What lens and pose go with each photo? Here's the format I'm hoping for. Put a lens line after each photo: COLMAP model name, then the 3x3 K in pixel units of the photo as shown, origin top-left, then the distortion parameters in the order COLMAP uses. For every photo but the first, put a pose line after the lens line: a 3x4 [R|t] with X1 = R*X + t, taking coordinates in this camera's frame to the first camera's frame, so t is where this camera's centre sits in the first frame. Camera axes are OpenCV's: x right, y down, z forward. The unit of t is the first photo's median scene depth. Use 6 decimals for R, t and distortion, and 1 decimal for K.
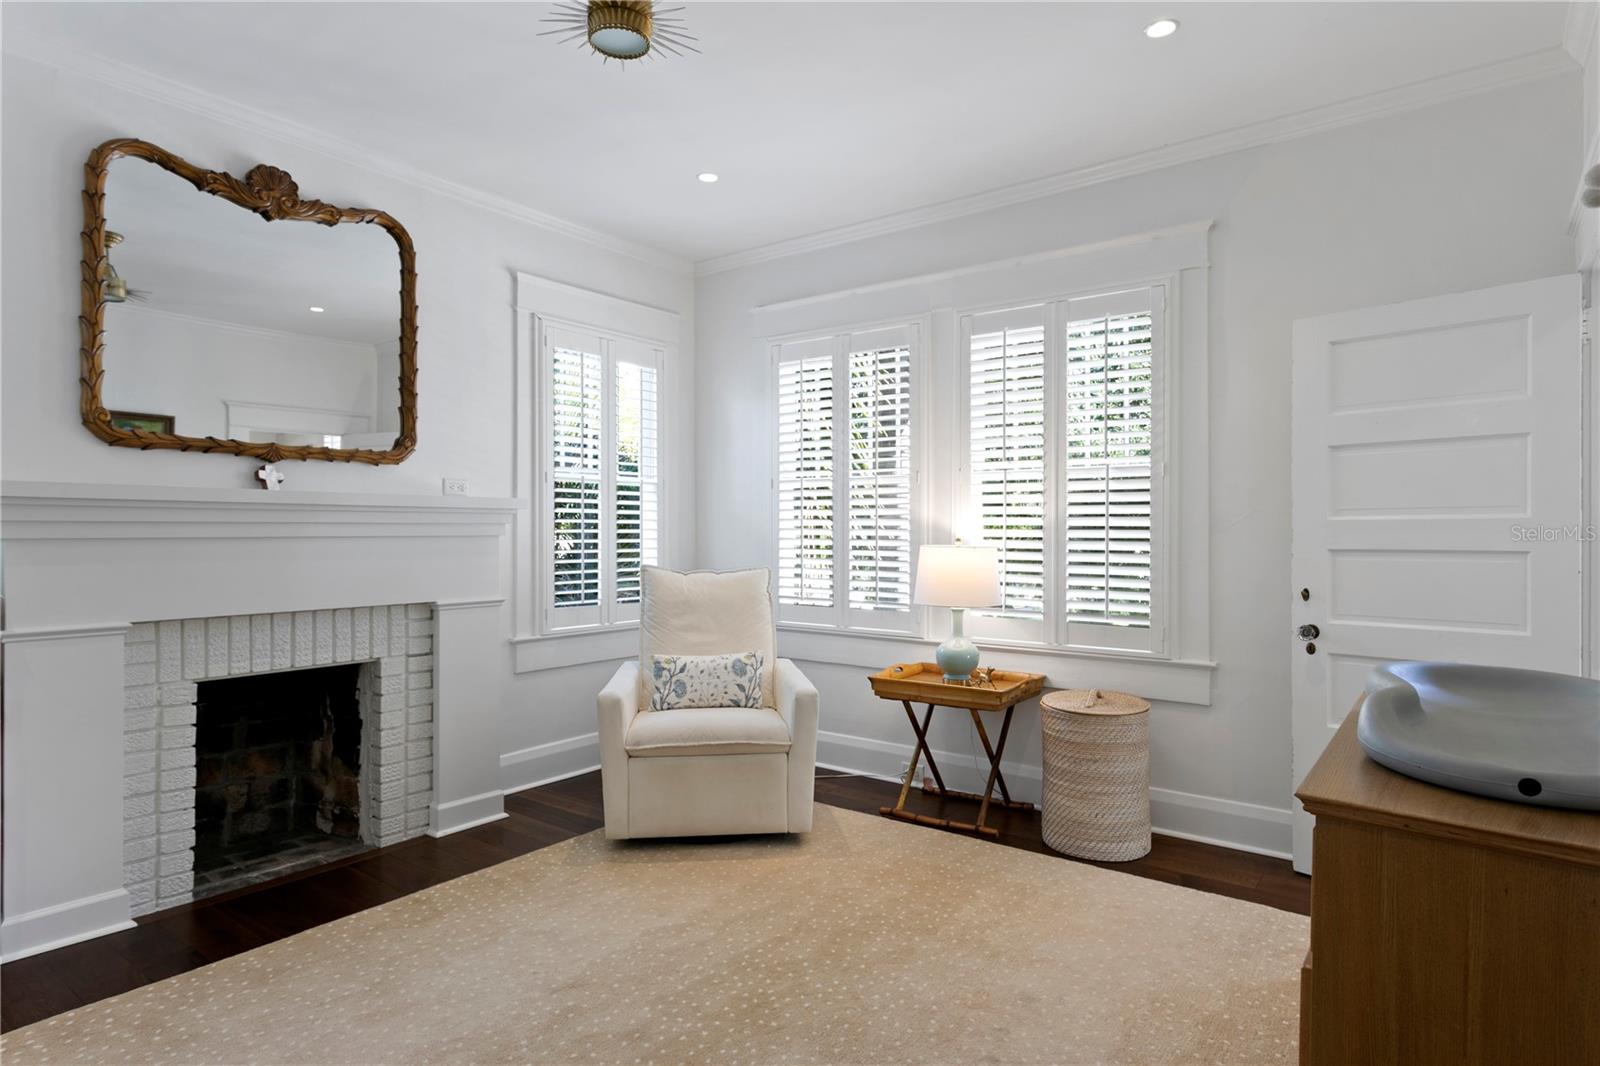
lens RADIAL K [[913.3, 0, 800.0], [0, 913.3, 533.0], [0, 0, 1]] dist [0.000709, 0.000061]
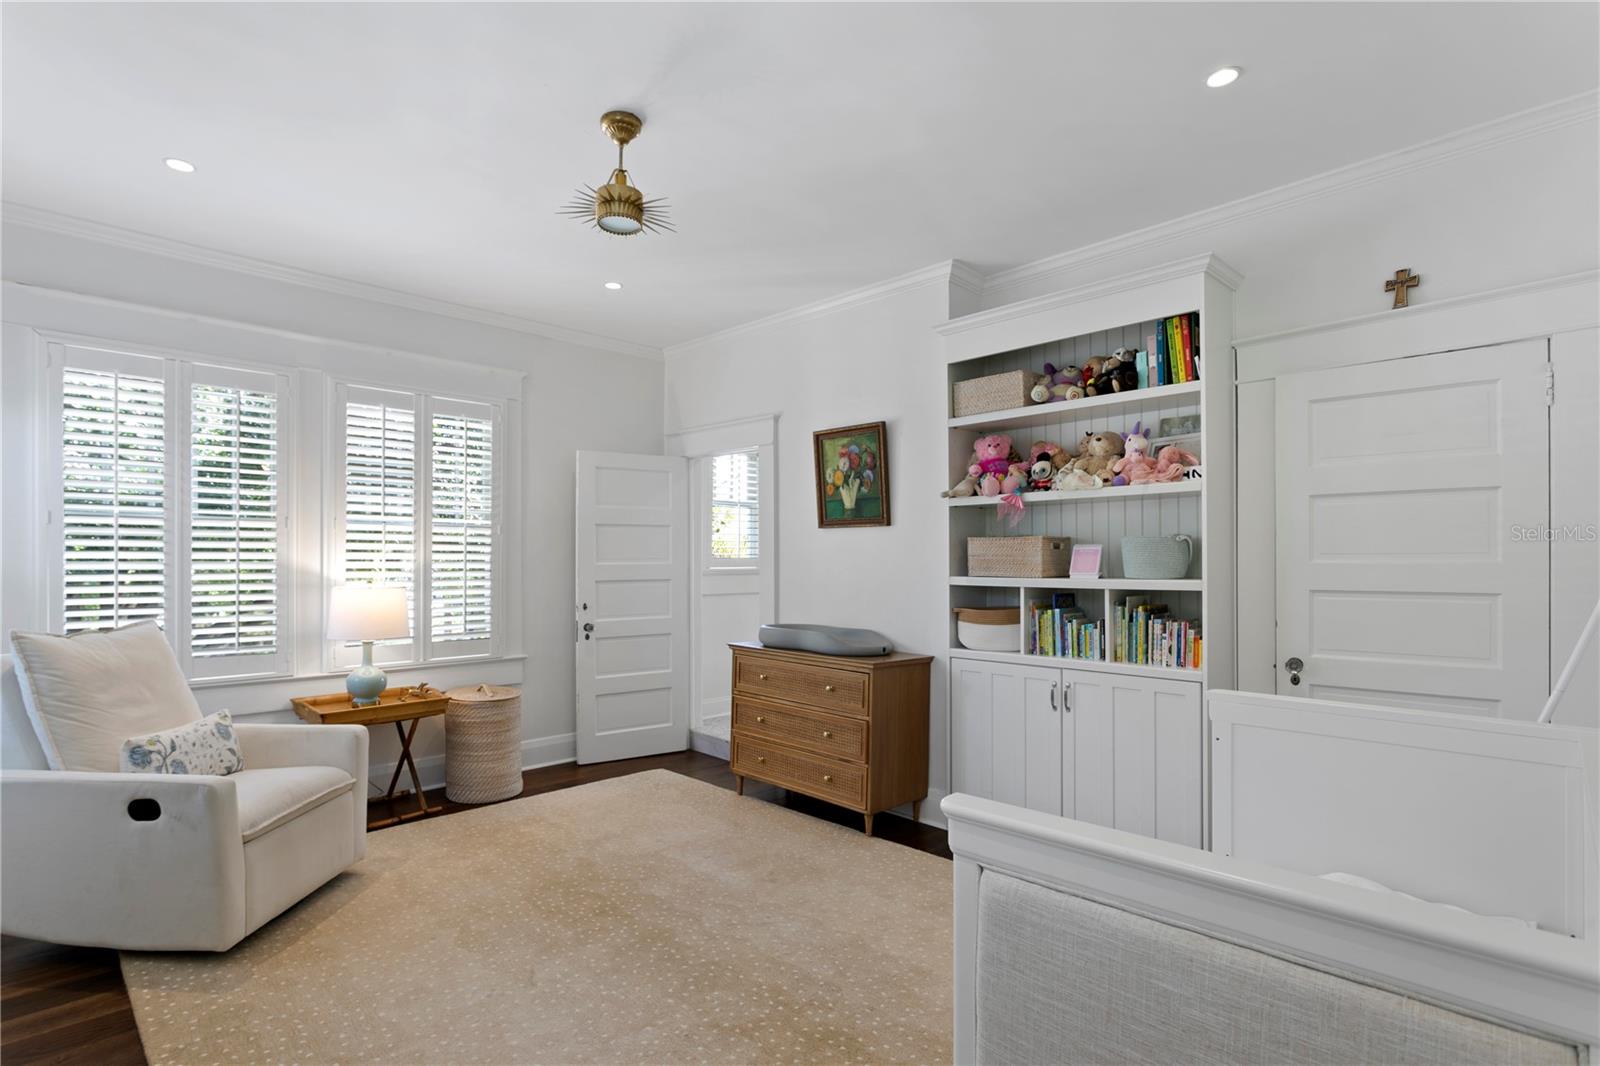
lens RADIAL K [[773.3, 0, 798.6], [0, 773.3, 556.3], [0, 0, 1]] dist [-0.003421, 0.000144]
pose [[0.133010, 0.001973, 0.991113, -0.782545], [0.004836, 0.999985, -0.002640, -0.021595], [-0.991103, 0.005144, 0.132998, 0.350137]]
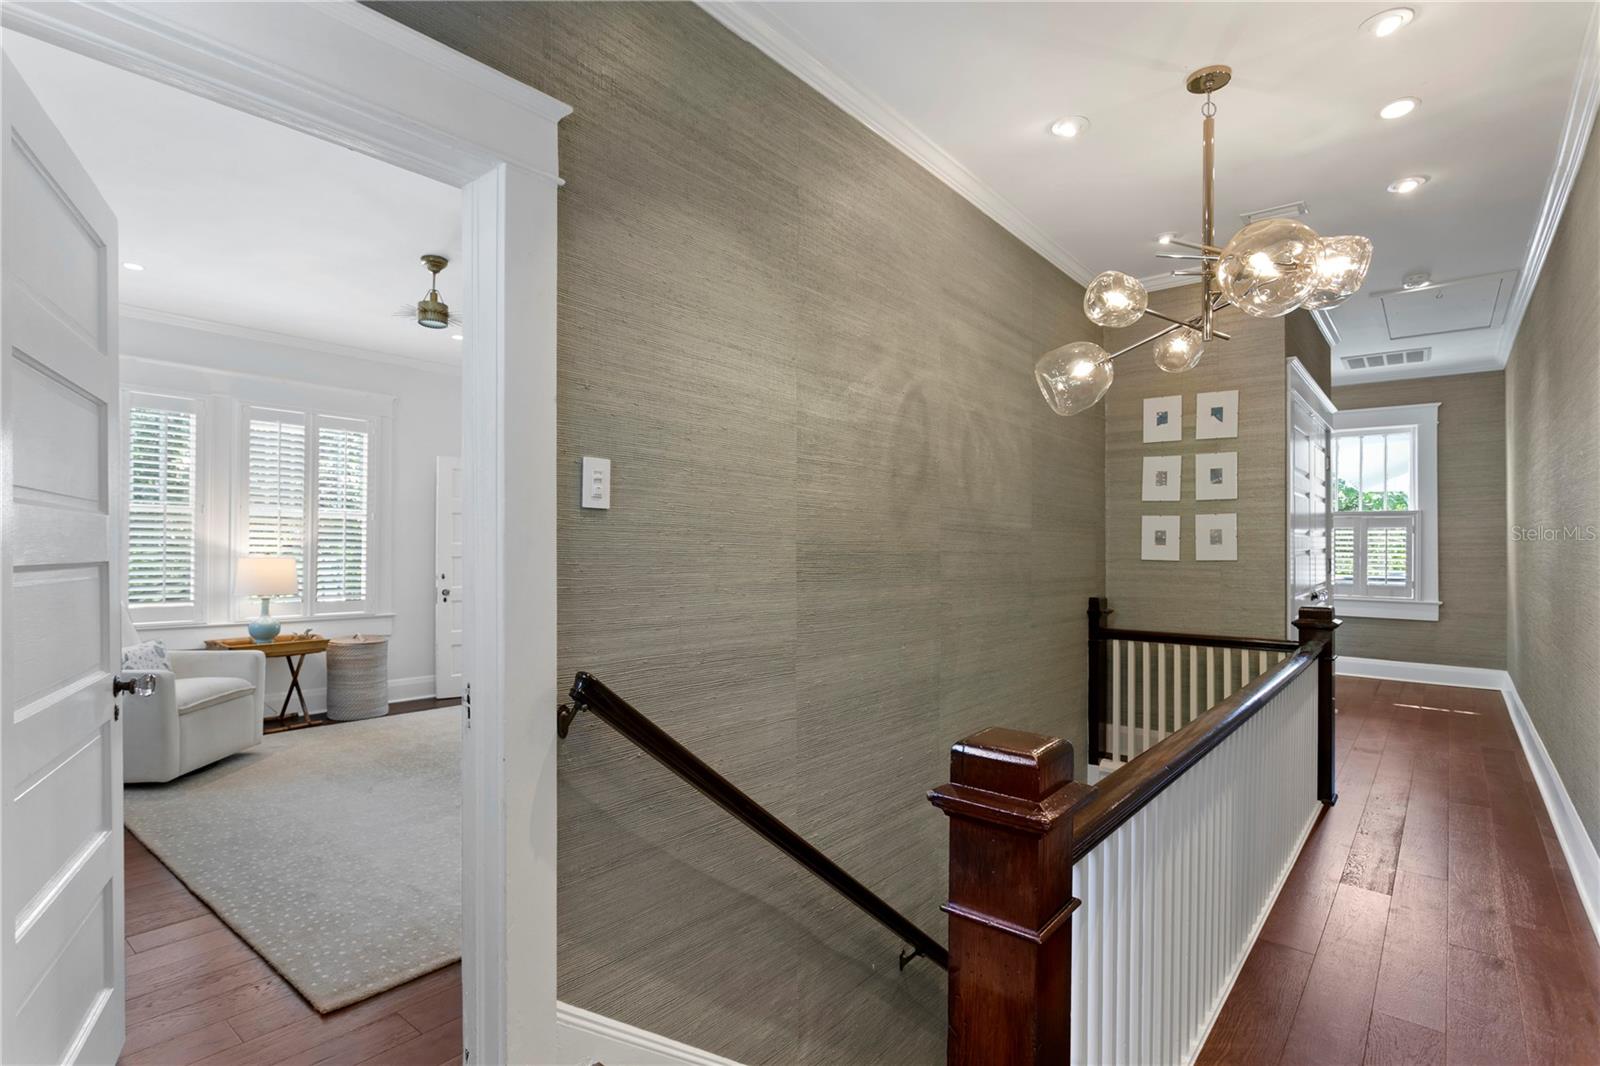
lens RADIAL K [[759.7, 0, 779.8], [0, 759.7, 539.6], [0, 0, 1]] dist [0.001473, 0.000195]
pose [[0.049186, 0.014891, 0.998679, -1.170838], [0.004318, 0.999876, -0.015122, 0.006940], [-0.998780, 0.005056, 0.049116, 0.057075]]
